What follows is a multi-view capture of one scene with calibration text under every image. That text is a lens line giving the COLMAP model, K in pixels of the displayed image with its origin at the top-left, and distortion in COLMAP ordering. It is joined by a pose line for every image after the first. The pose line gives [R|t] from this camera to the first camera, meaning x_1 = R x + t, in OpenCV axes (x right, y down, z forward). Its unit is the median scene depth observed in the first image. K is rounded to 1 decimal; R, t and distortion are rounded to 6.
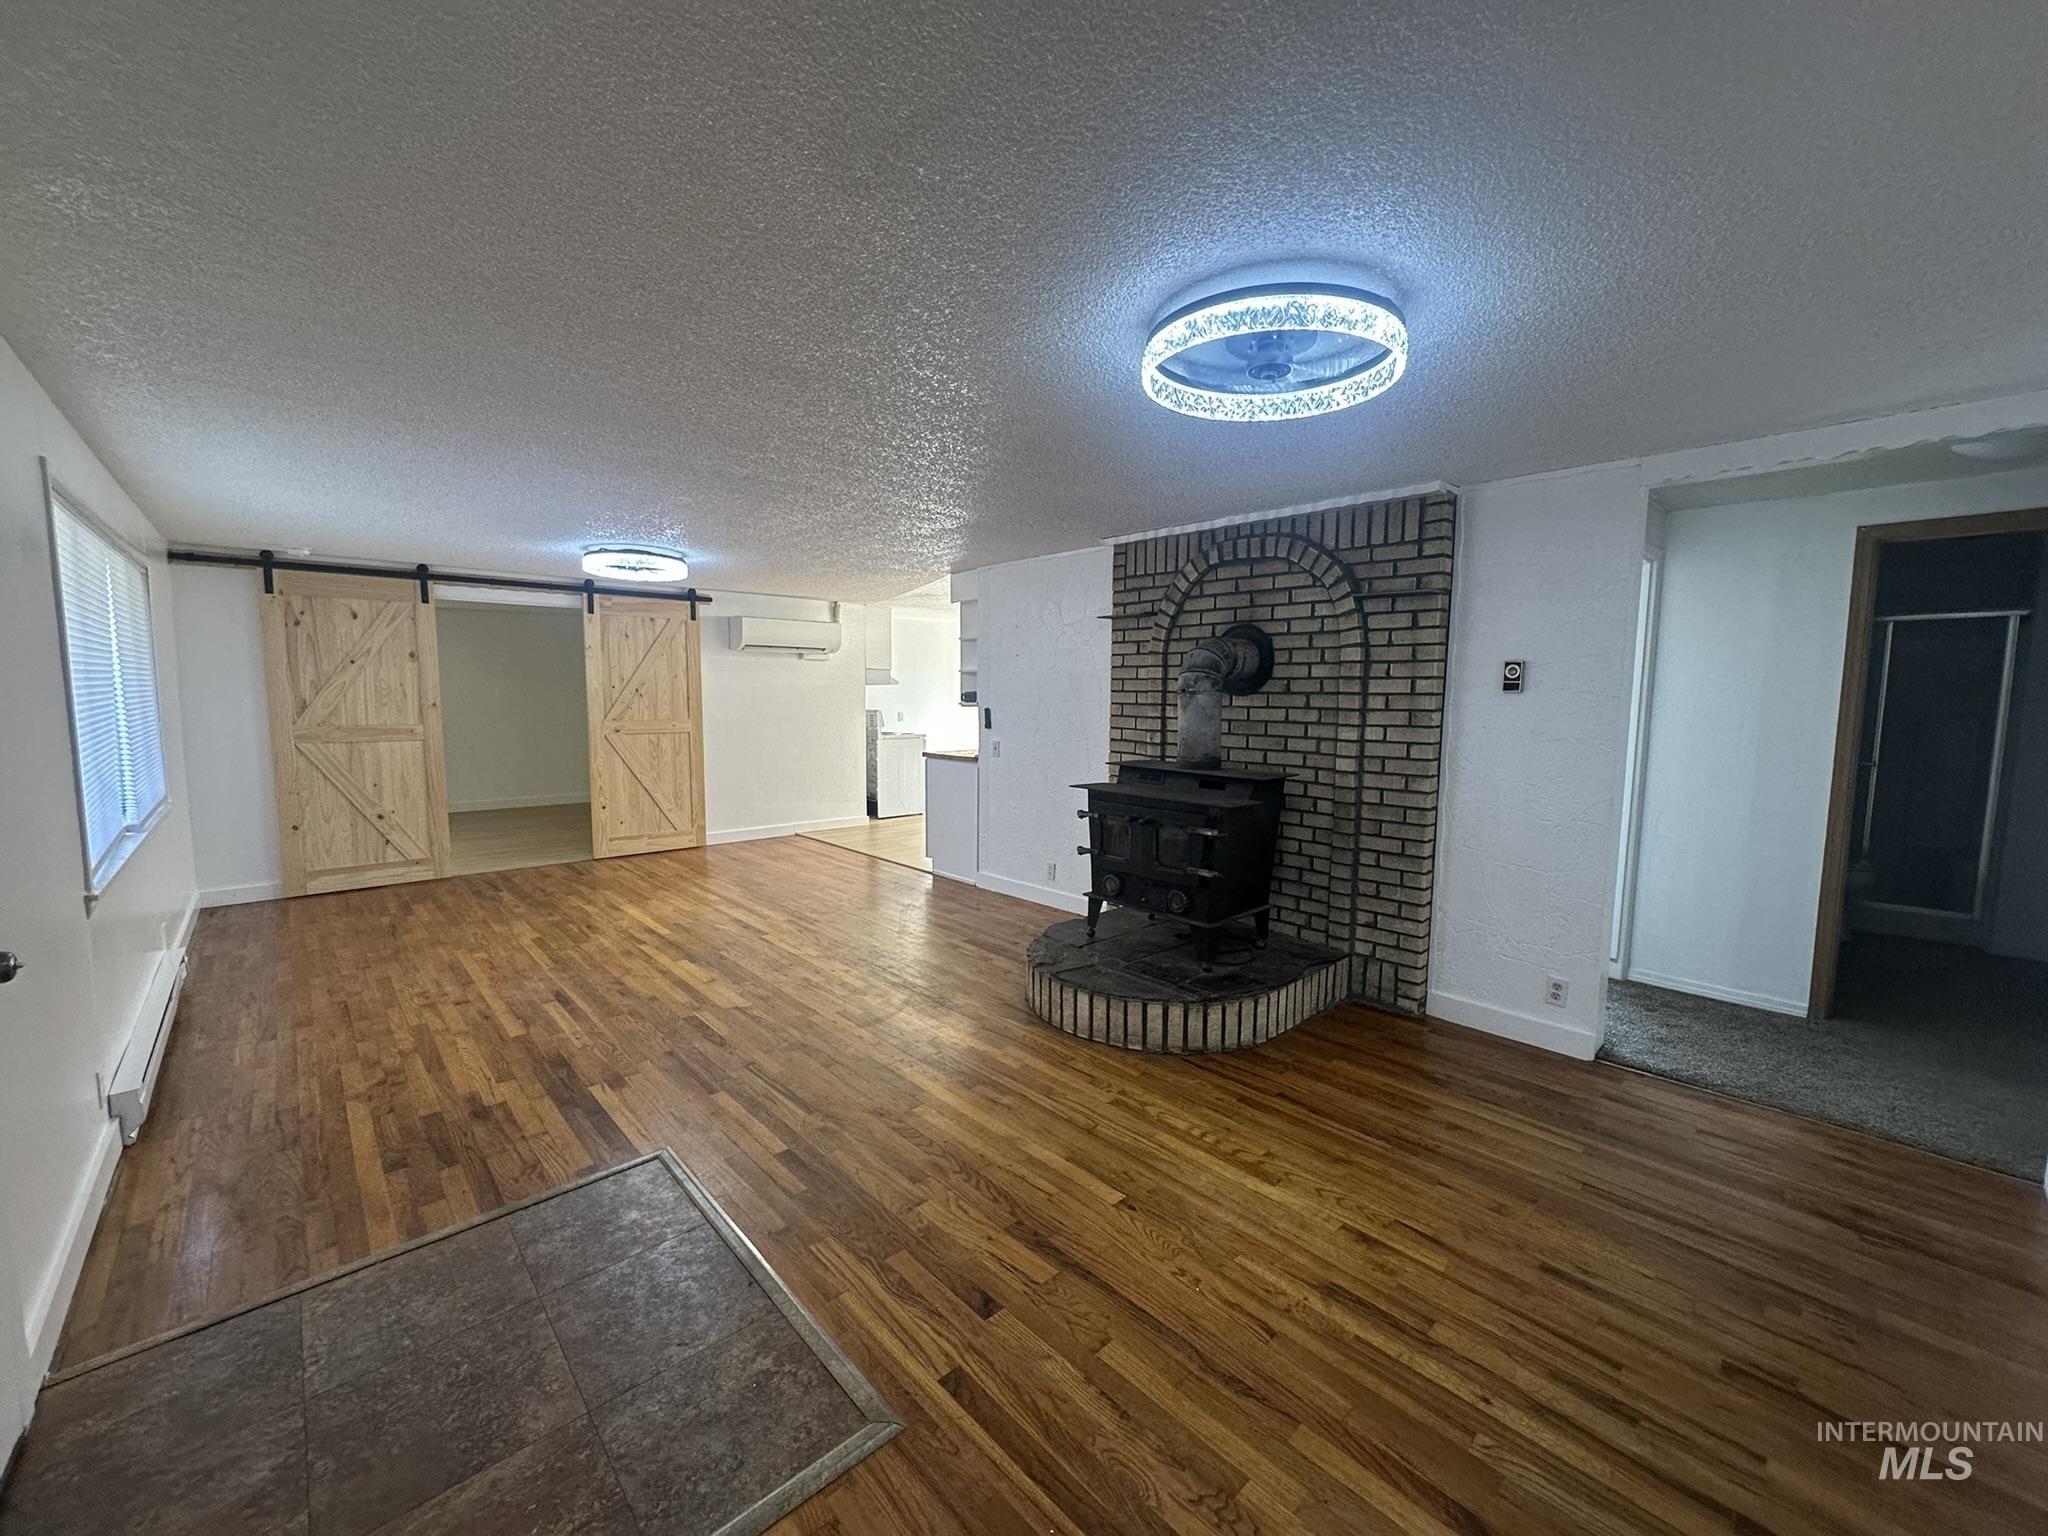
lens RADIAL K [[804.7, 0, 1024.0], [0, 804.7, 768.0], [0, 0, 1]] dist [-0.002036, -0.000226]
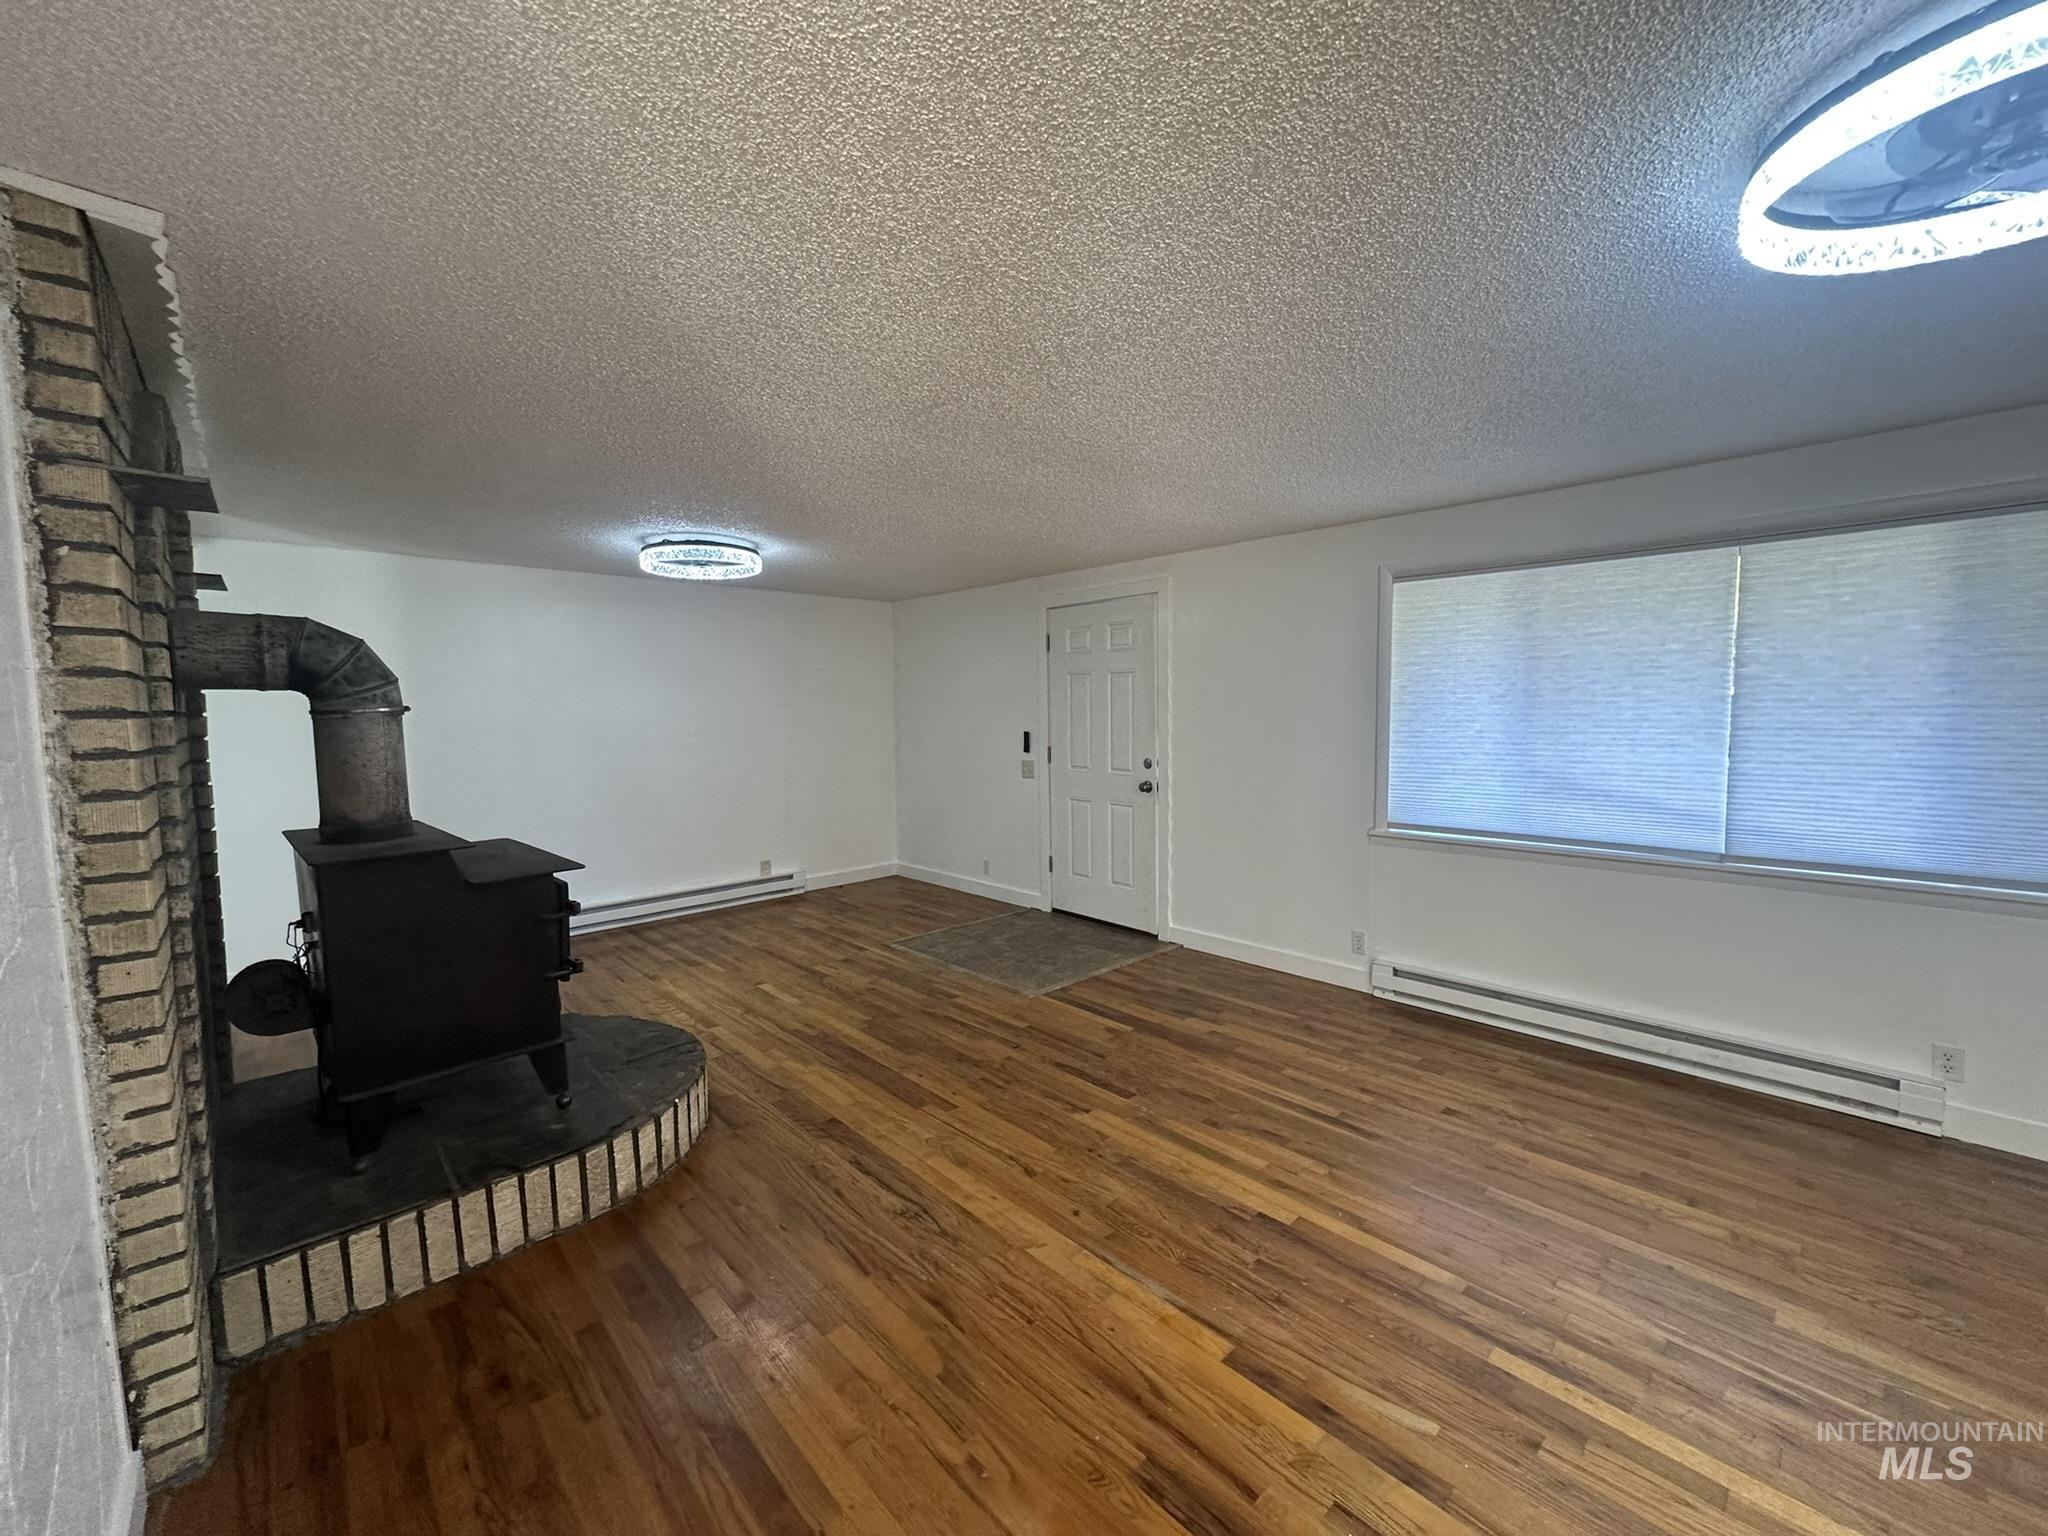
lens RADIAL K [[804.7, 0, 1024.0], [0, 804.7, 768.0], [0, 0, 1]] dist [-0.002036, -0.000226]
pose [[-0.999928, 0.004418, -0.011128, -0.361597], [0.002401, 0.984540, 0.175141, -0.209452], [0.011730, 0.175102, -0.984480, 2.137864]]
